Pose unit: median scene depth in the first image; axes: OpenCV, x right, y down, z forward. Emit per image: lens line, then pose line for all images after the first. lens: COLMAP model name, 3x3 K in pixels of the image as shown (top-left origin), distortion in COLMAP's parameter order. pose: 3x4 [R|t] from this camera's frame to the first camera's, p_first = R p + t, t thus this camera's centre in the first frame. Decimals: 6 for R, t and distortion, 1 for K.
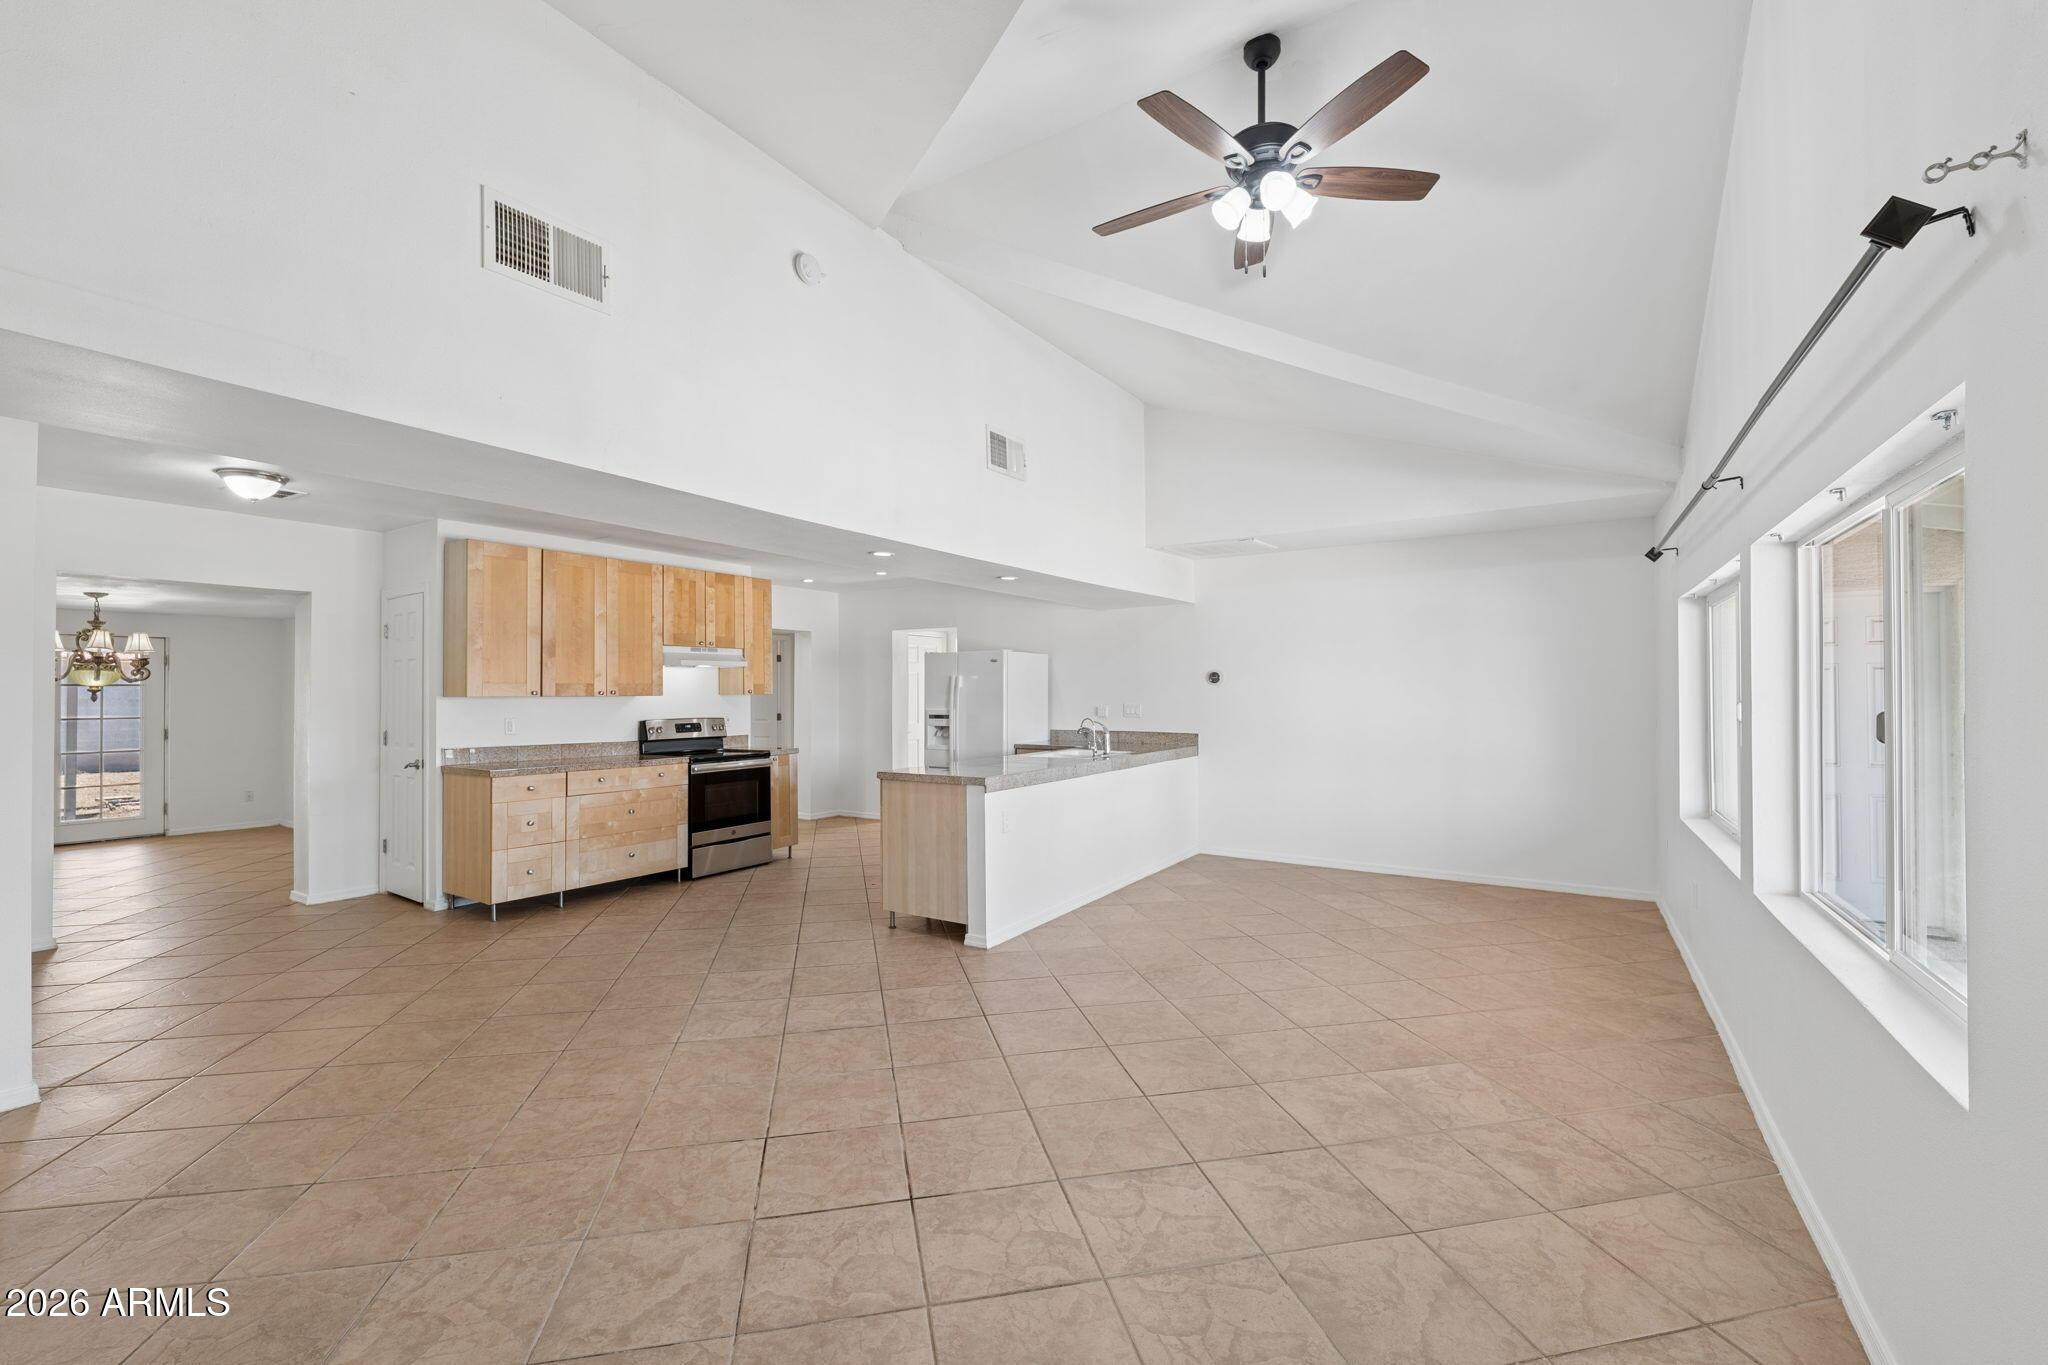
lens RADIAL K [[849.4, 0, 1004.3], [0, 849.4, 686.1], [0, 0, 1]] dist [-0.011800, -0.000055]
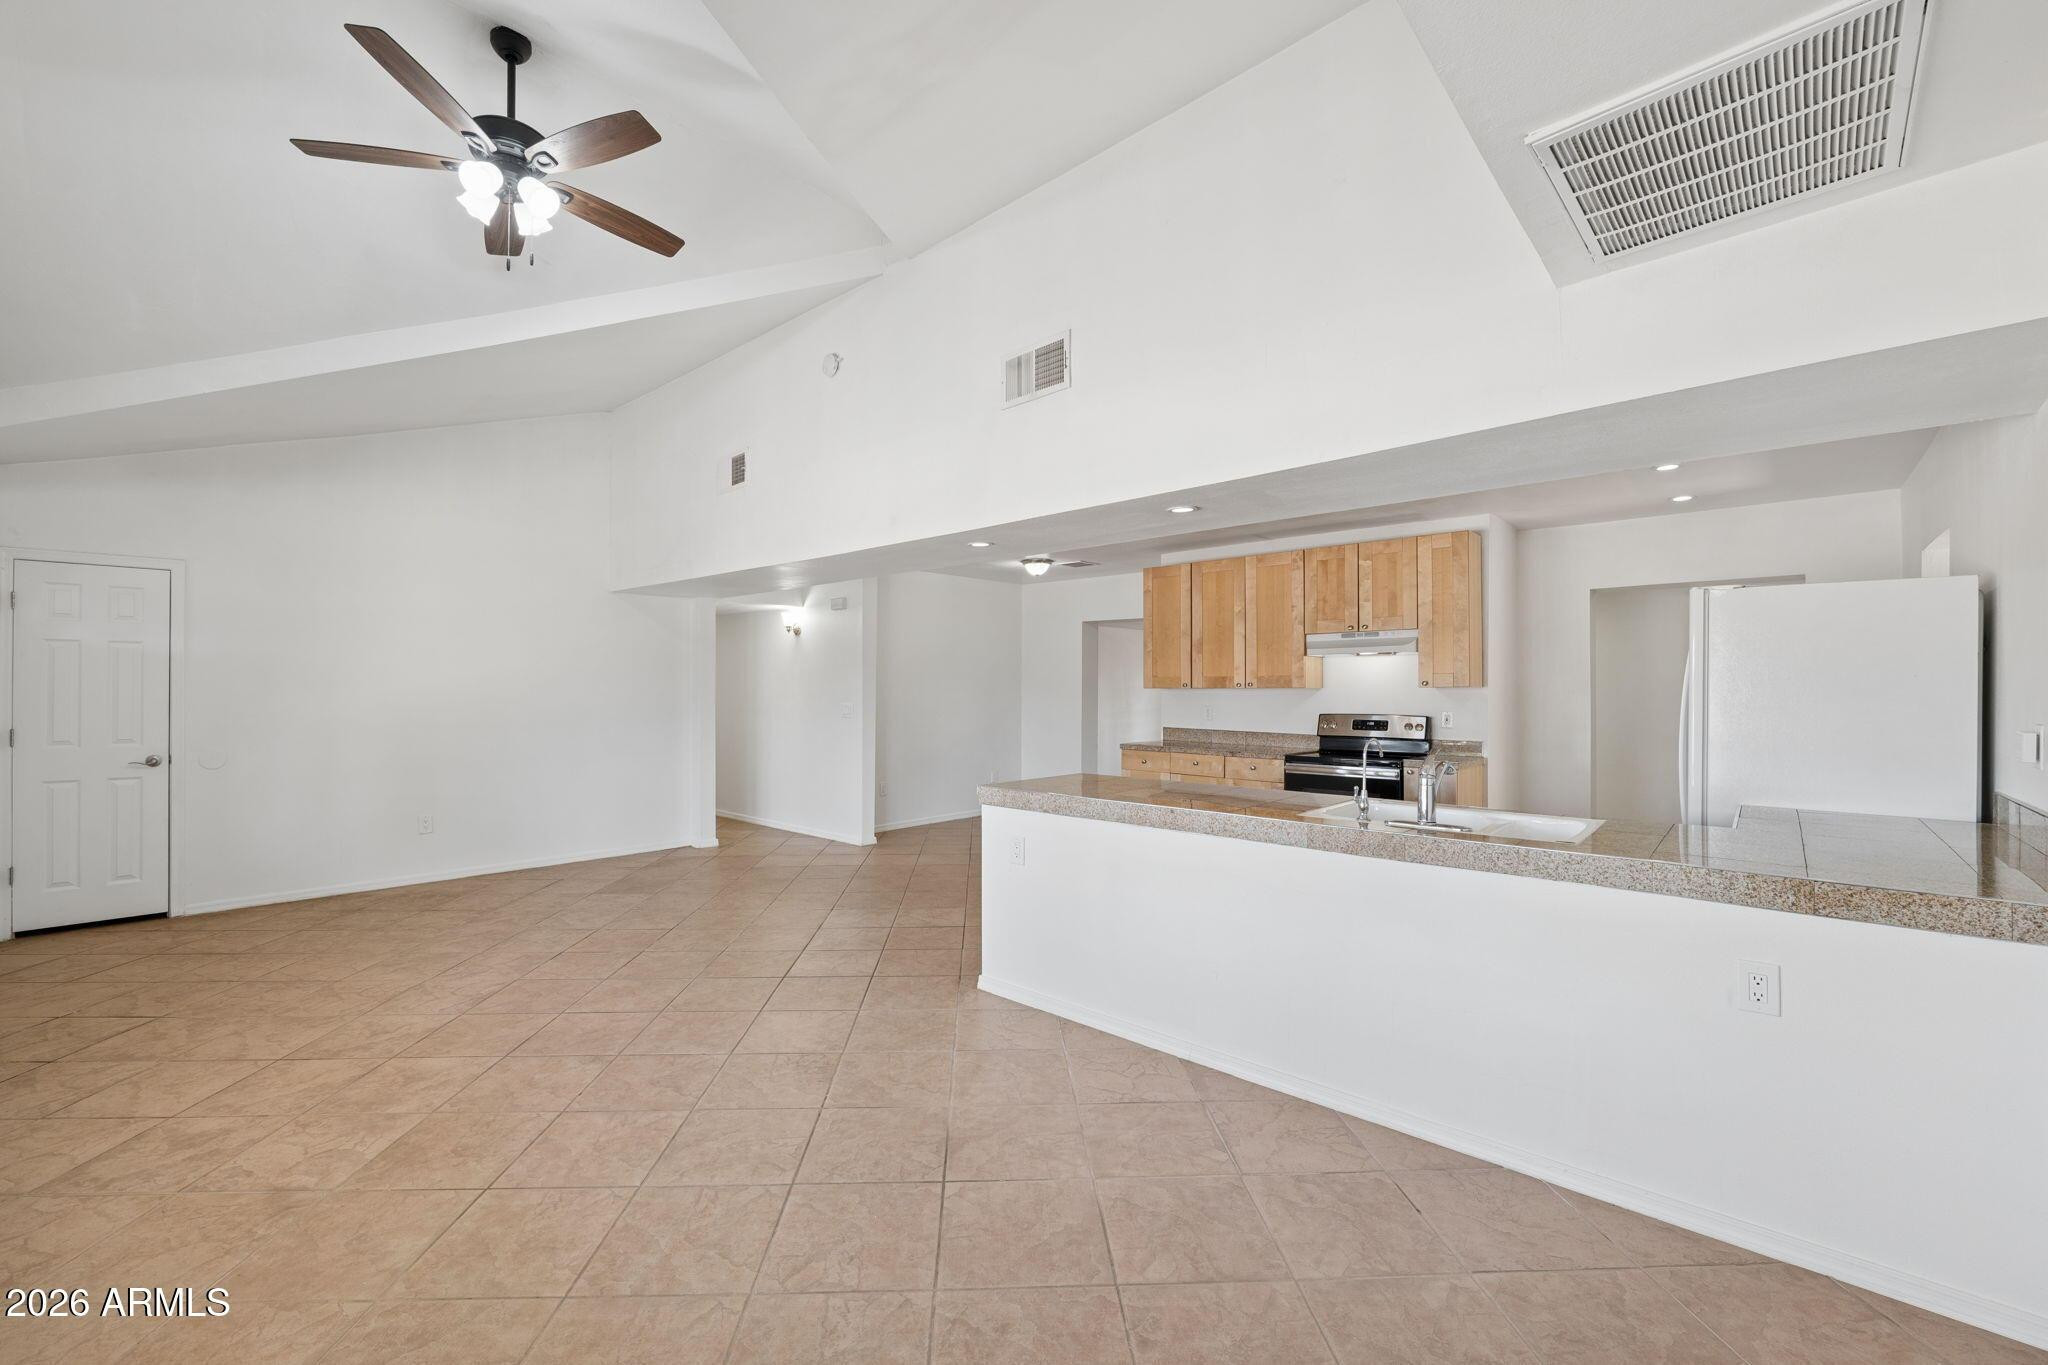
lens RADIAL K [[849.4, 0, 1029.5], [0, 849.4, 683.6], [0, 0, 1]] dist [-0.011800, -0.000055]
pose [[-0.164666, -0.002437, -0.986346, 0.654608], [0.007467, 0.999965, -0.003718, 0.008643], [0.986321, -0.007978, -0.164642, 0.970668]]
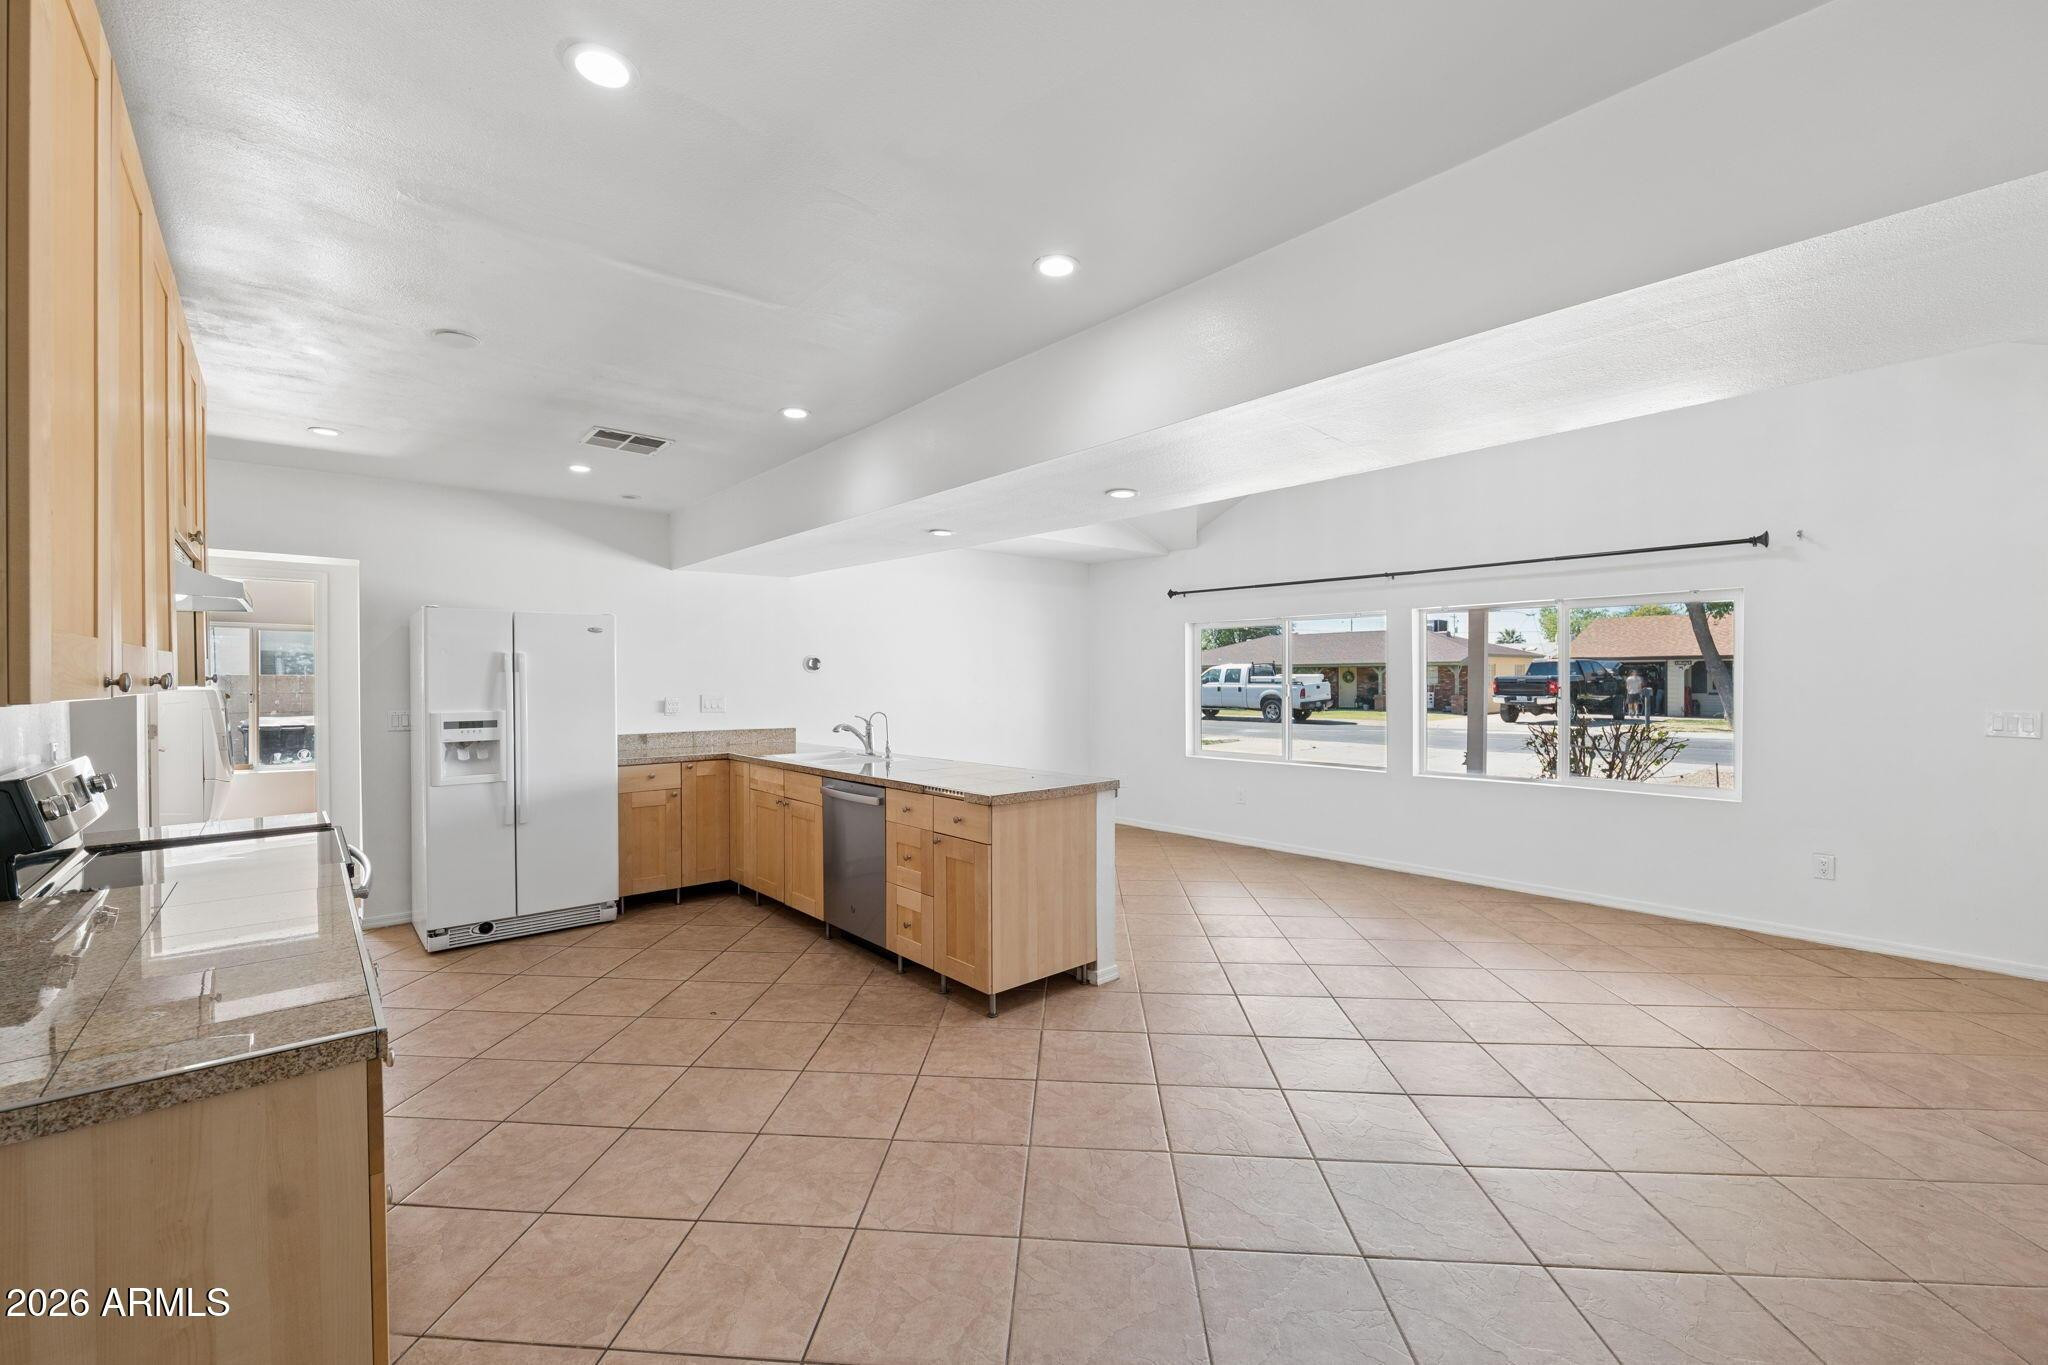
lens RADIAL K [[849.4, 0, 1010.1], [0, 849.4, 684.0], [0, 0, 1]] dist [-0.011800, -0.000055]
pose [[0.276521, -0.013305, 0.960916, -0.715387], [-0.005095, 0.999870, 0.015311, -0.000945], [-0.960994, -0.009130, 0.276418, 0.710489]]
